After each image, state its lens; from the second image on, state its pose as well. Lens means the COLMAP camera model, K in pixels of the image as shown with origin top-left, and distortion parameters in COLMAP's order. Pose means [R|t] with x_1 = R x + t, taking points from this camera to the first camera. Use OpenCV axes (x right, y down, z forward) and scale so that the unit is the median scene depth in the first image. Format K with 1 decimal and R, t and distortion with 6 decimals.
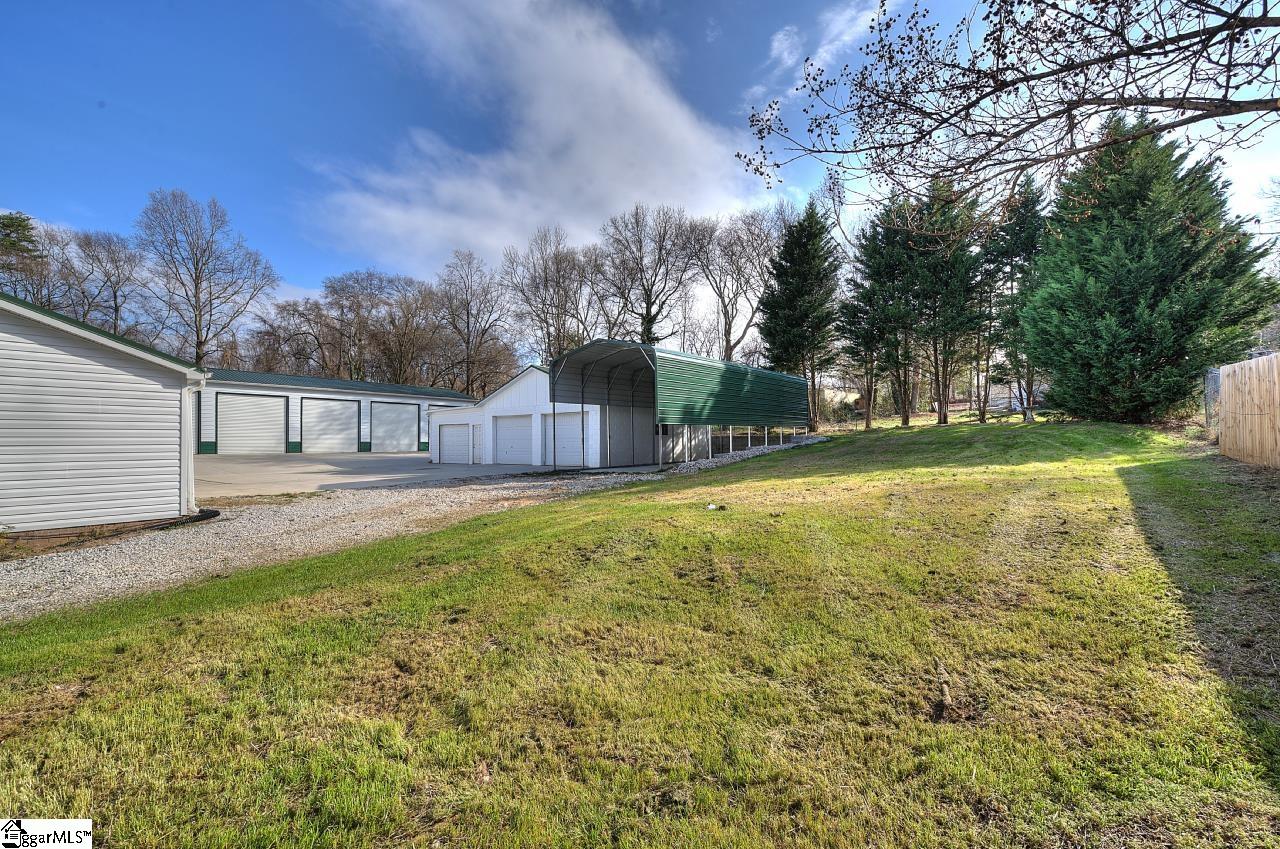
lens RADIAL K [[547.6, 0, 653.4], [0, 547.6, 431.6], [0, 0, 1]] dist [-0.003979, -0.000499]
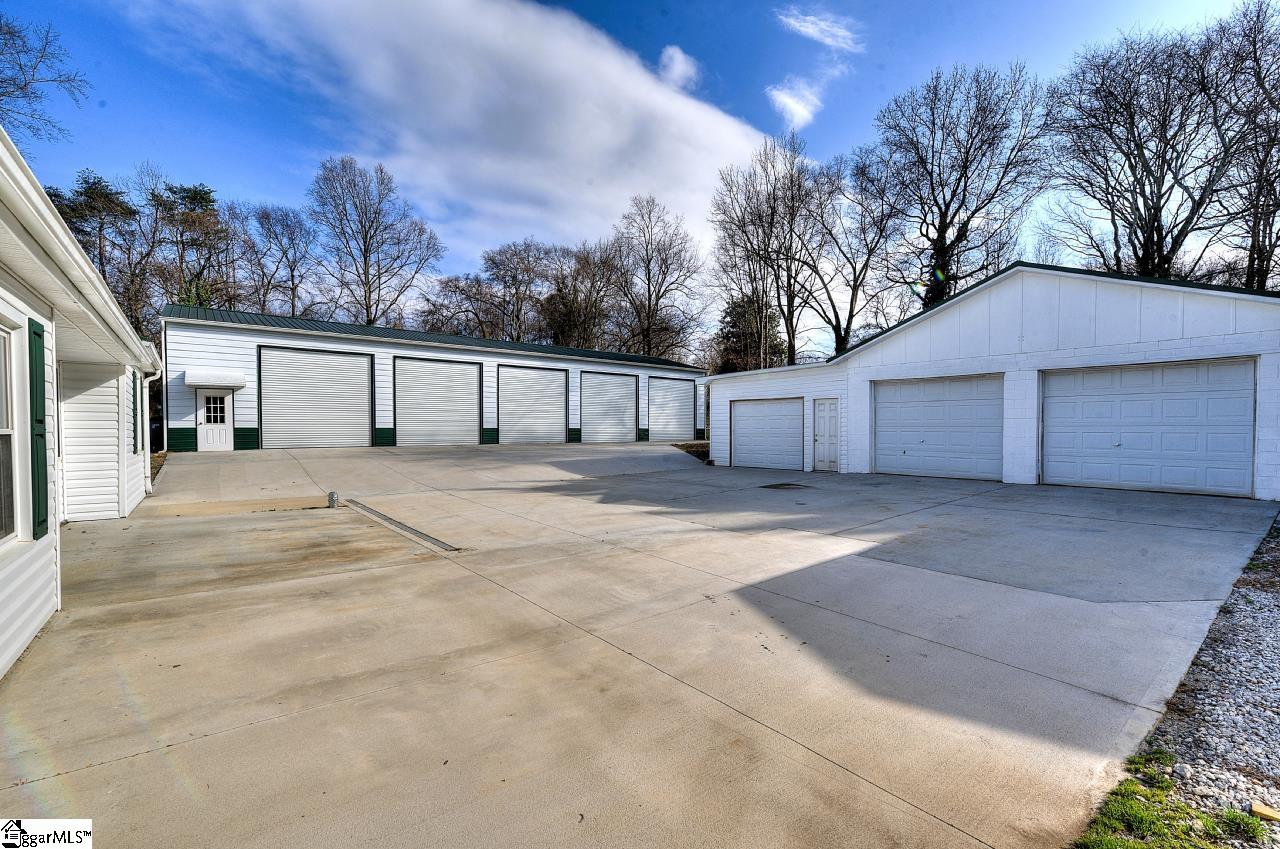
lens RADIAL K [[547.6, 0, 652.5], [0, 547.6, 429.3], [0, 0, 1]] dist [-0.003979, -0.000499]
pose [[0.976596, 0.003208, -0.215058, -0.155233], [0.002240, 0.999683, 0.025083, 0.001449], [0.215070, -0.024978, 0.976279, 0.184440]]
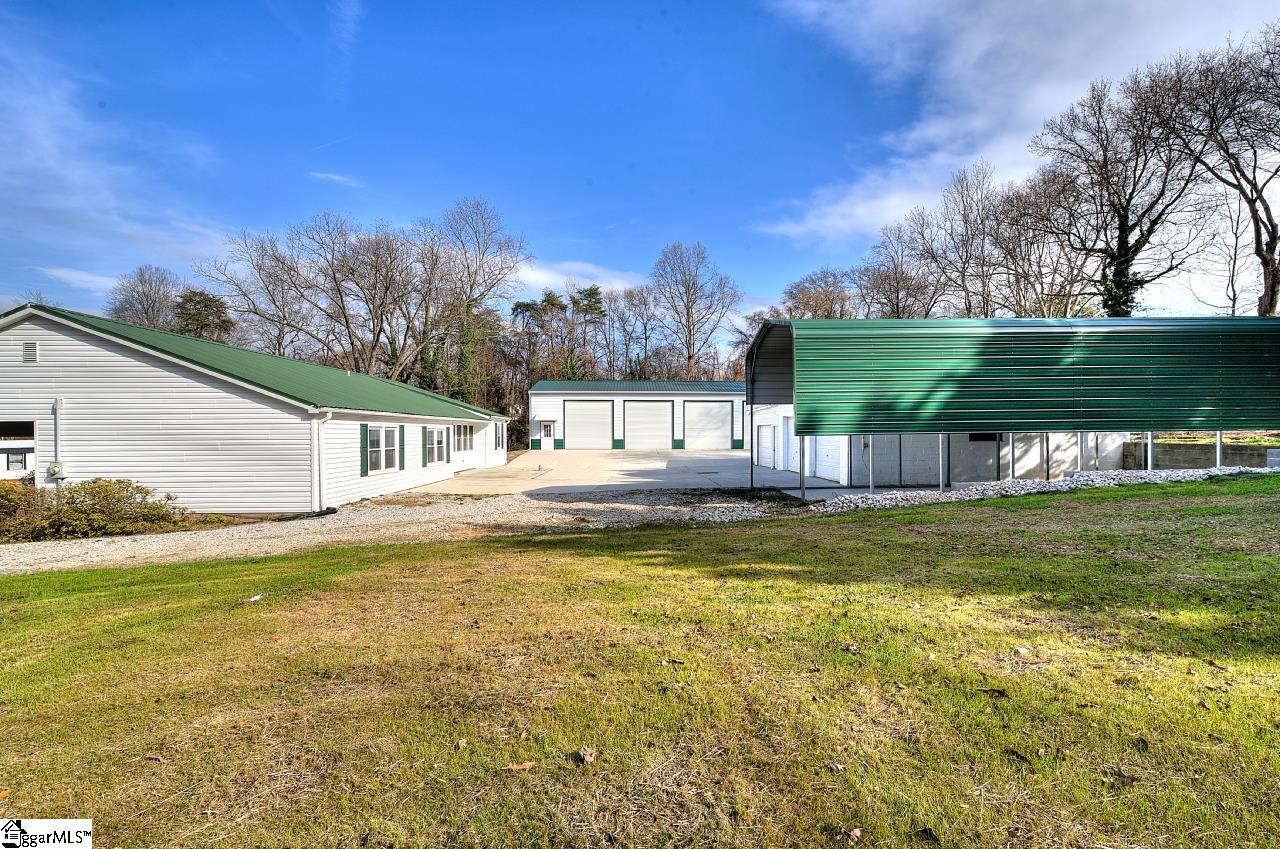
lens RADIAL K [[547.6, 0, 645.6], [0, 547.6, 430.1], [0, 0, 1]] dist [-0.003979, -0.000499]
pose [[0.627721, -0.000362, -0.778438, 0.107424], [0.014193, 0.999839, 0.010979, -0.007813], [0.778309, -0.017940, 0.627625, 0.109354]]
